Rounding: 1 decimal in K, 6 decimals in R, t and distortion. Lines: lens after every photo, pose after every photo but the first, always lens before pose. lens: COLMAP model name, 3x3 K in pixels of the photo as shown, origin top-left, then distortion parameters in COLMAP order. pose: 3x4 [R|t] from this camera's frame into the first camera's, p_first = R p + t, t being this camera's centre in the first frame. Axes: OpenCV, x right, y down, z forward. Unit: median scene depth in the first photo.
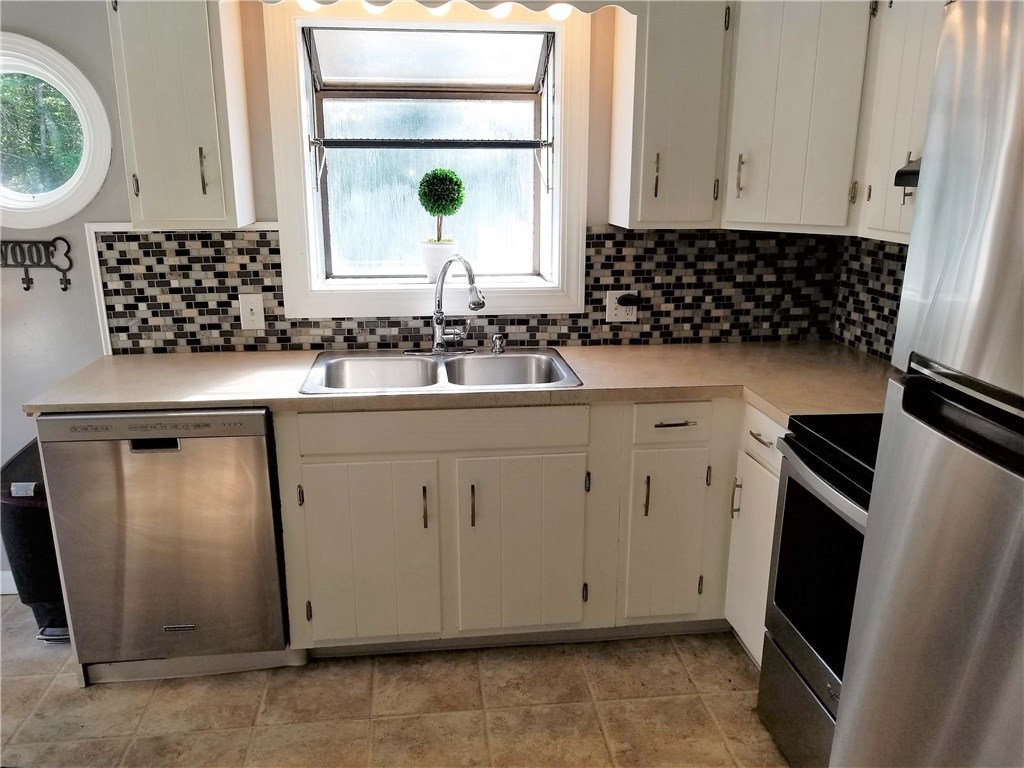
lens RADIAL K [[823.2, 0, 514.3], [0, 823.2, 410.0], [0, 0, 1]] dist [0.006965, -0.045623]
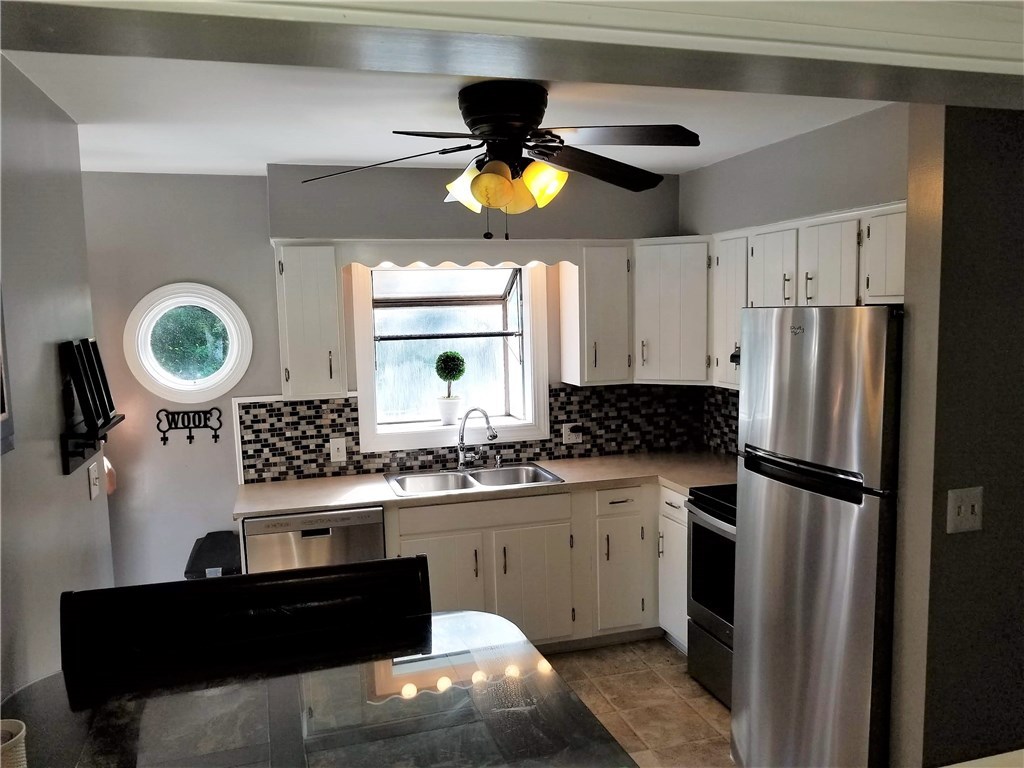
lens RADIAL K [[823.2, 0, 514.3], [0, 823.2, 410.0], [0, 0, 1]] dist [0.006965, -0.045623]
pose [[0.985671, -0.049702, 0.161193, -0.243334], [0.075104, 0.984969, -0.155546, 0.069001], [-0.151039, 0.165423, 0.974588, -0.542437]]
